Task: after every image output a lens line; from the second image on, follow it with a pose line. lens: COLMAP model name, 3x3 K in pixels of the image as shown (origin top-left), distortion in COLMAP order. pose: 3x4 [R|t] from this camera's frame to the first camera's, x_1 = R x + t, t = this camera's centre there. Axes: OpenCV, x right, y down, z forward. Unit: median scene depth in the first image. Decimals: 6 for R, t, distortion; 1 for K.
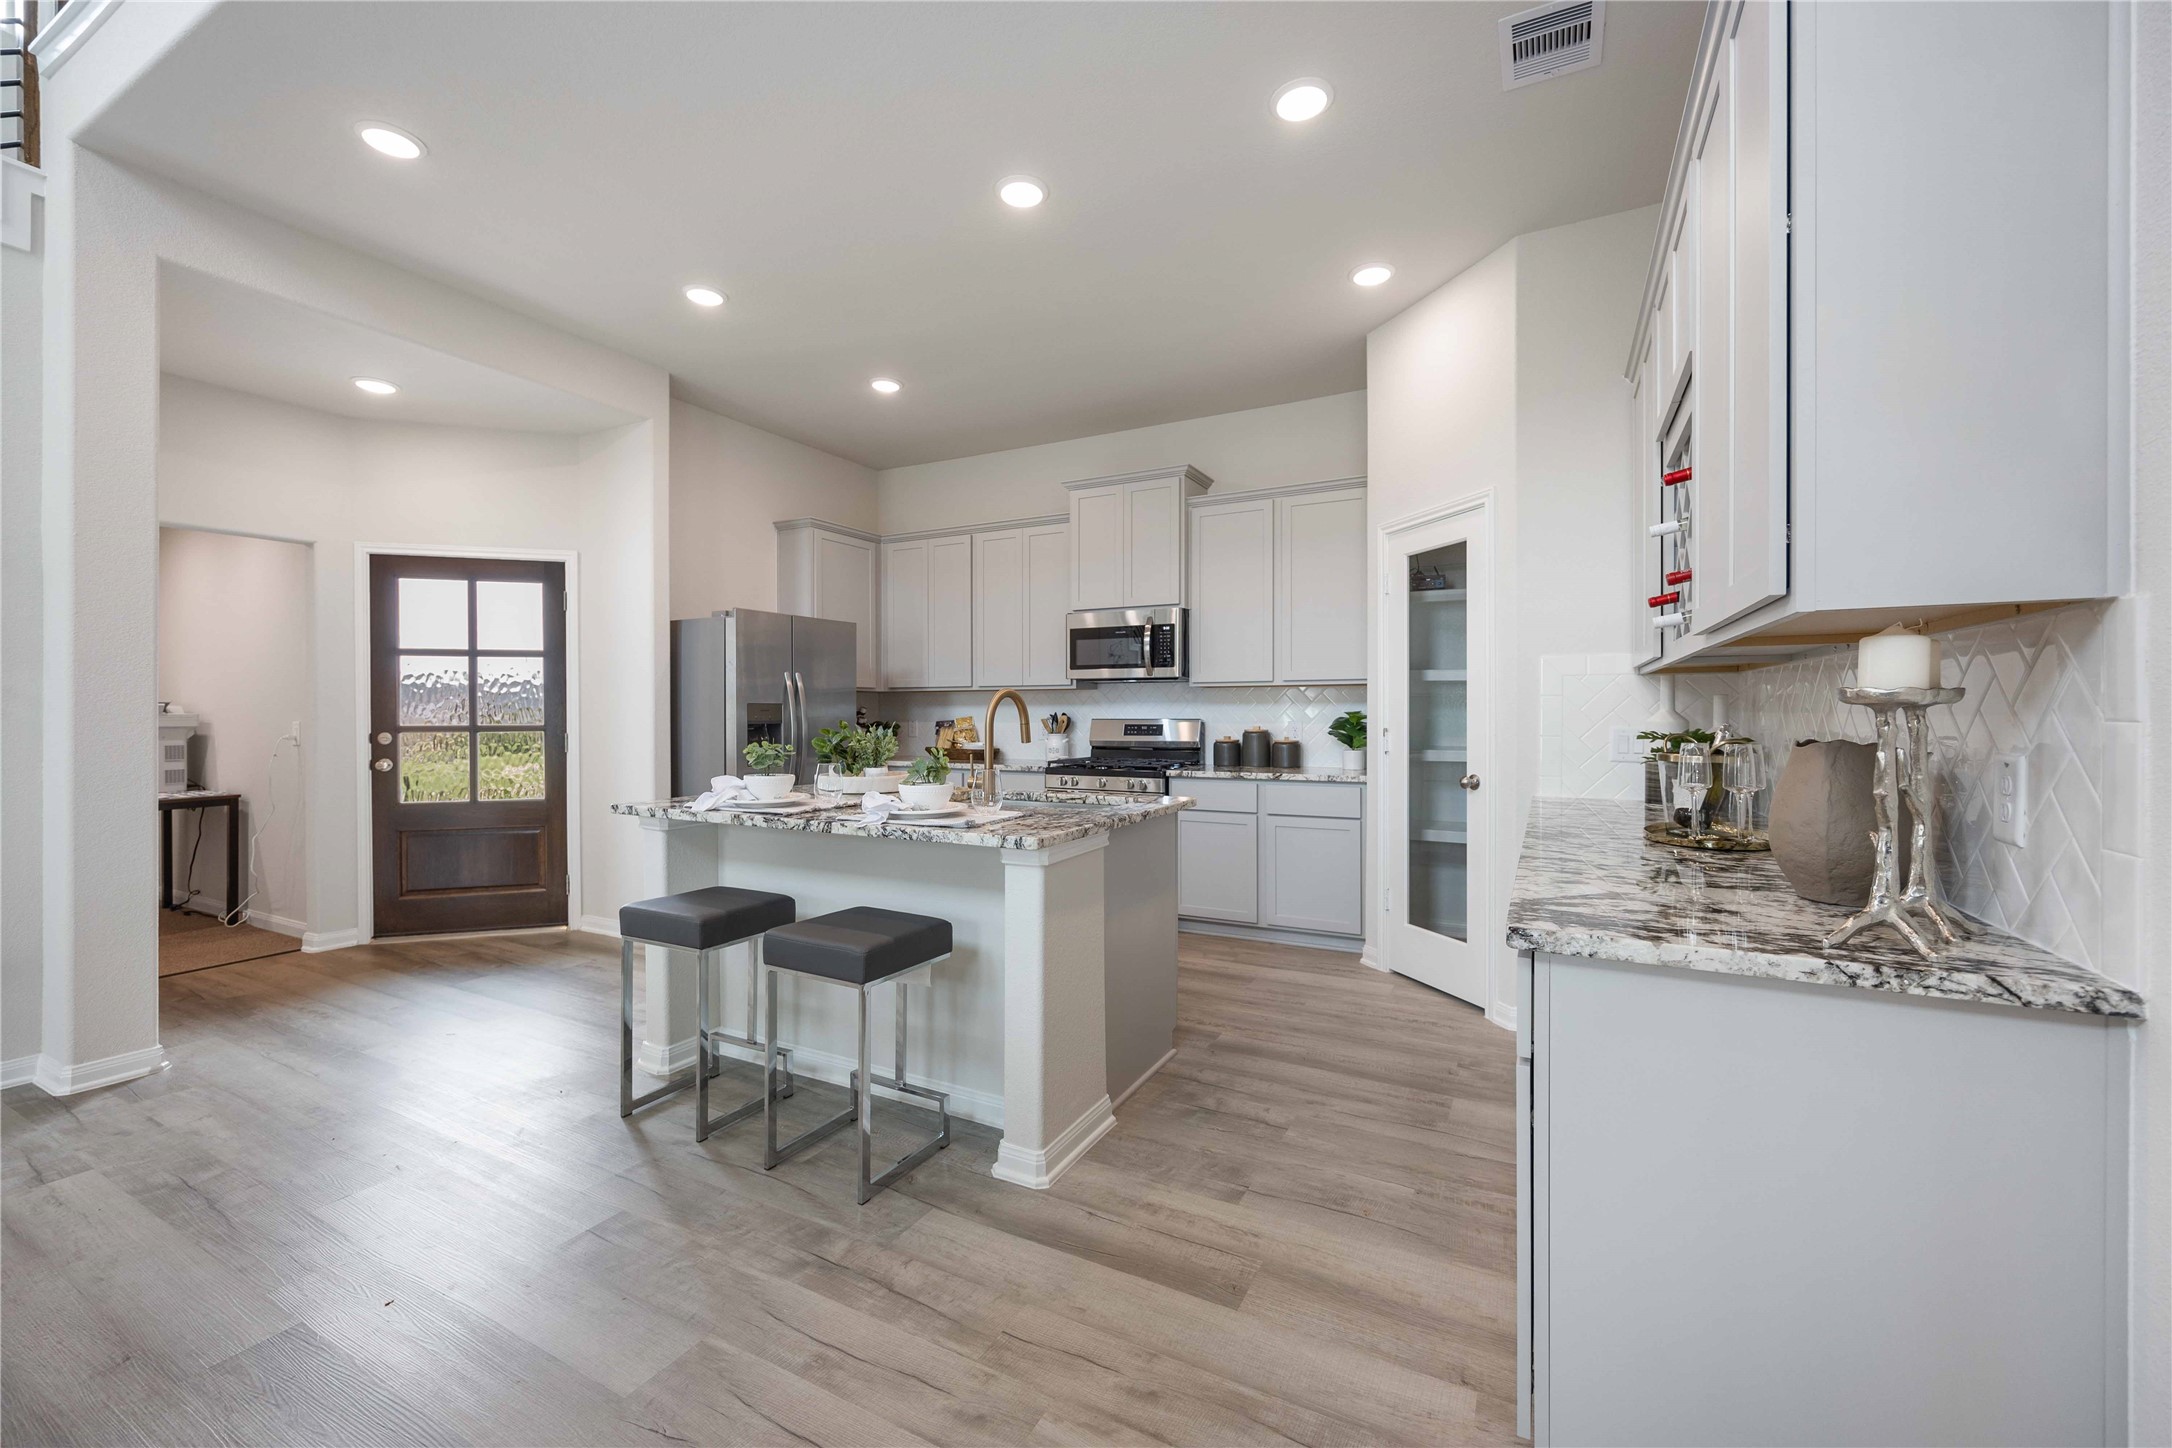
lens RADIAL K [[874.1, 0, 1084.4], [0, 874.1, 714.0], [0, 0, 1]] dist [-0.003038, 0.000166]
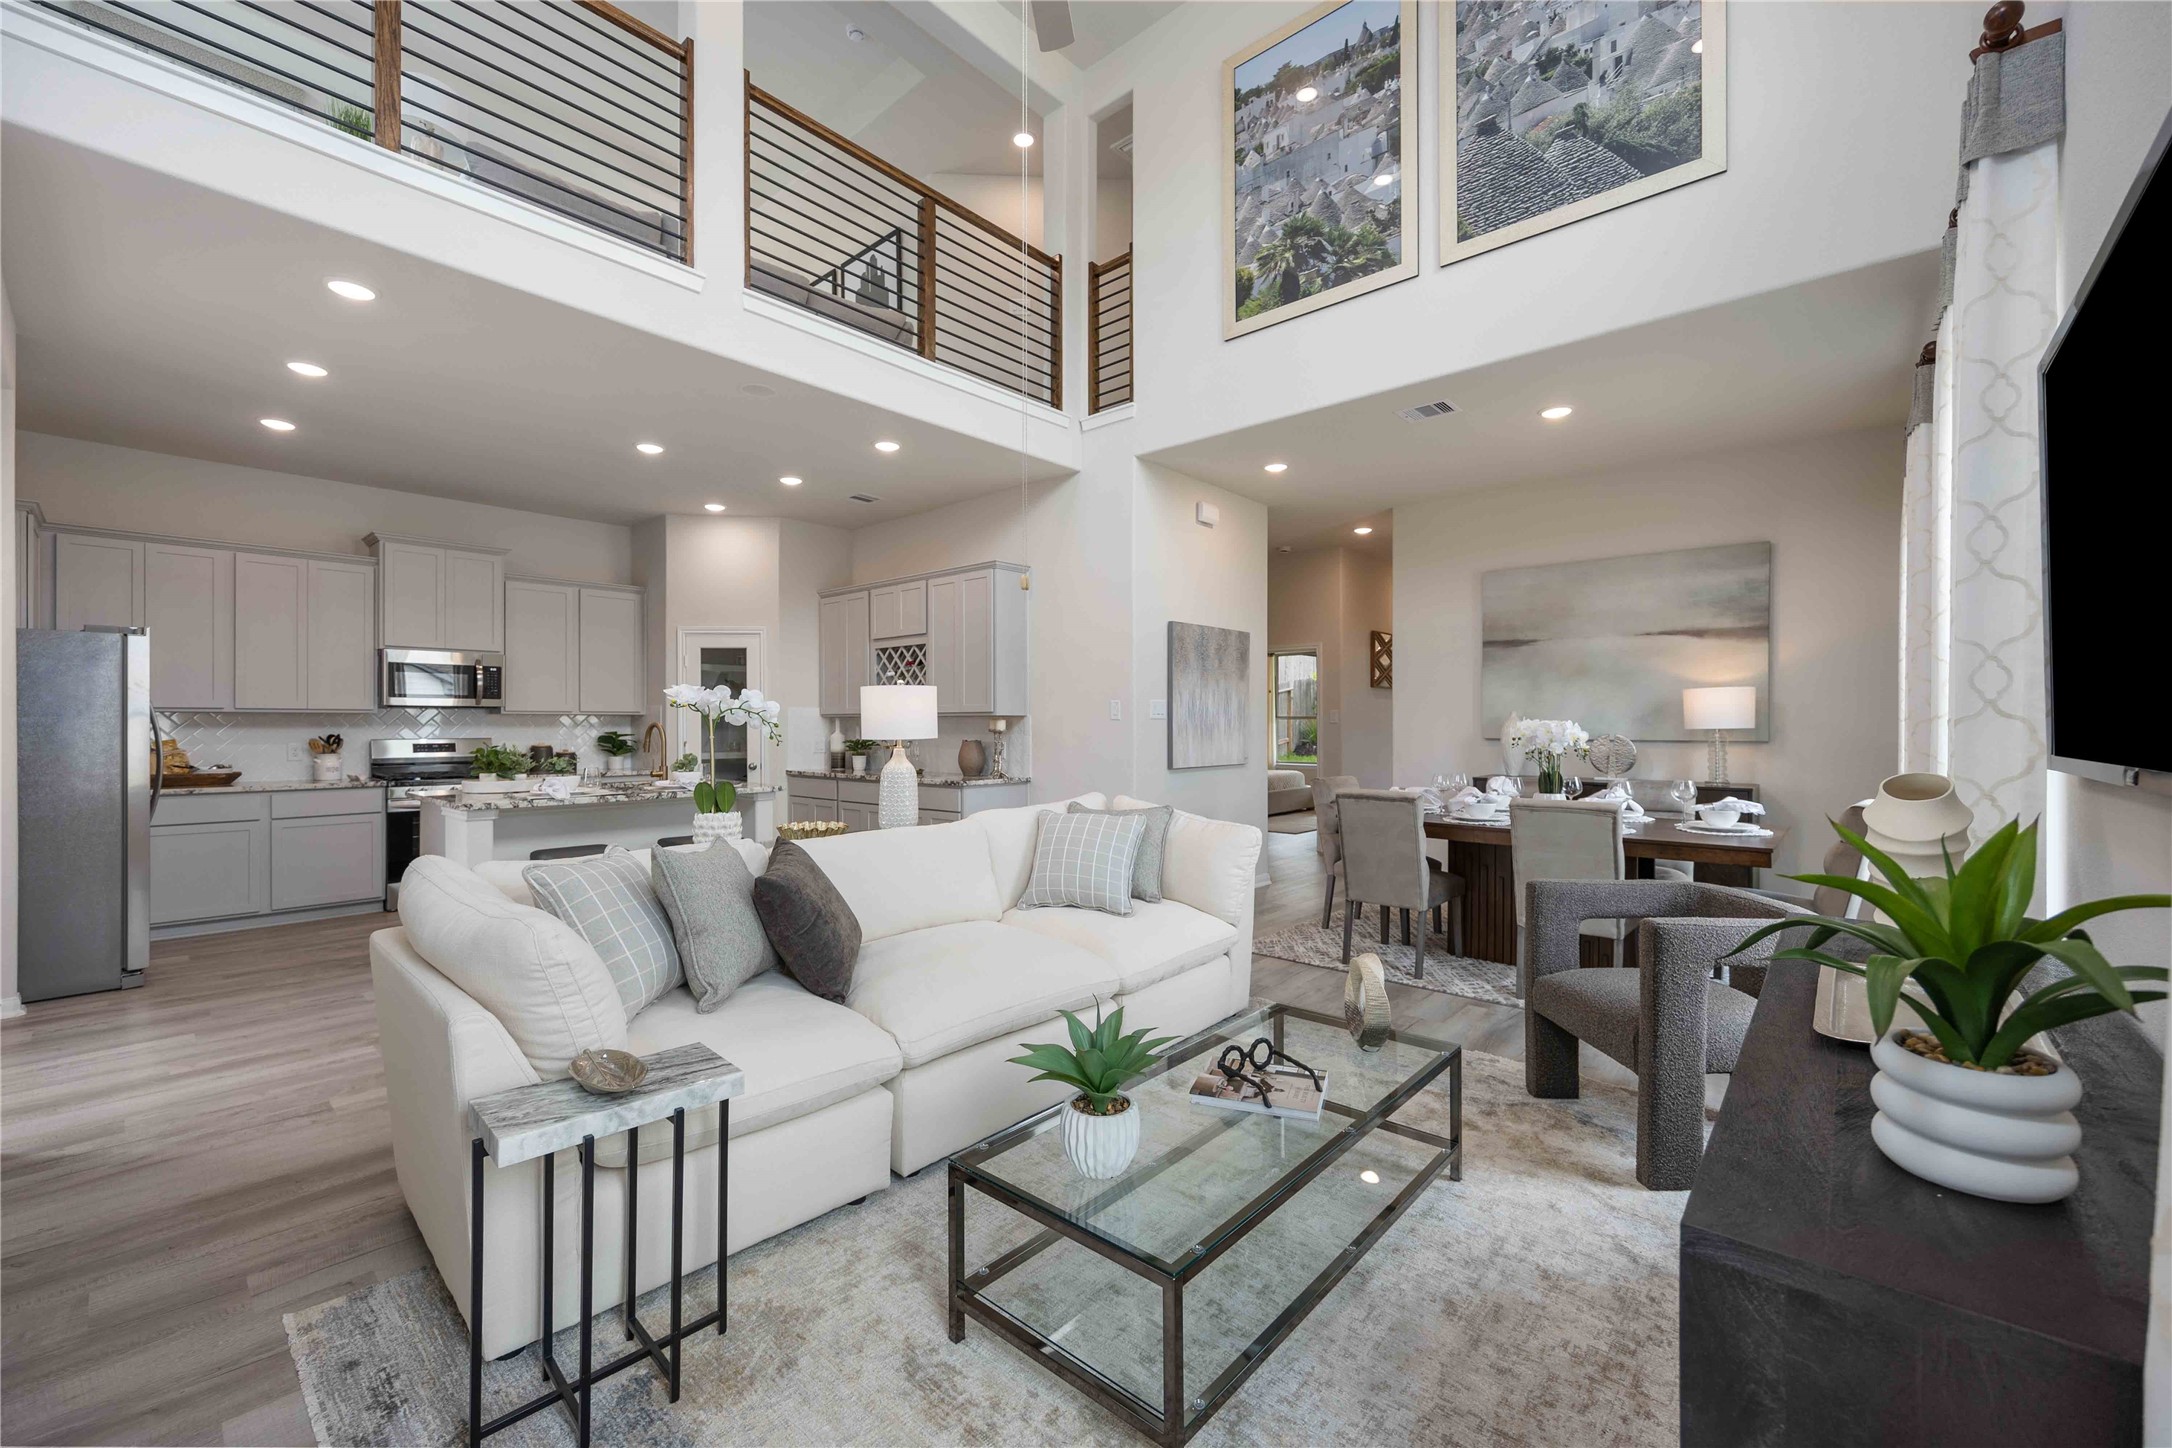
lens RADIAL K [[874.1, 0, 1085.5], [0, 874.1, 724.9], [0, 0, 1]] dist [-0.003038, 0.000166]
pose [[0.232979, -0.000583, 0.972482, -1.458664], [0.001837, 0.999998, 0.000159, -0.019448], [-0.972480, 0.001750, 0.232979, -0.262082]]
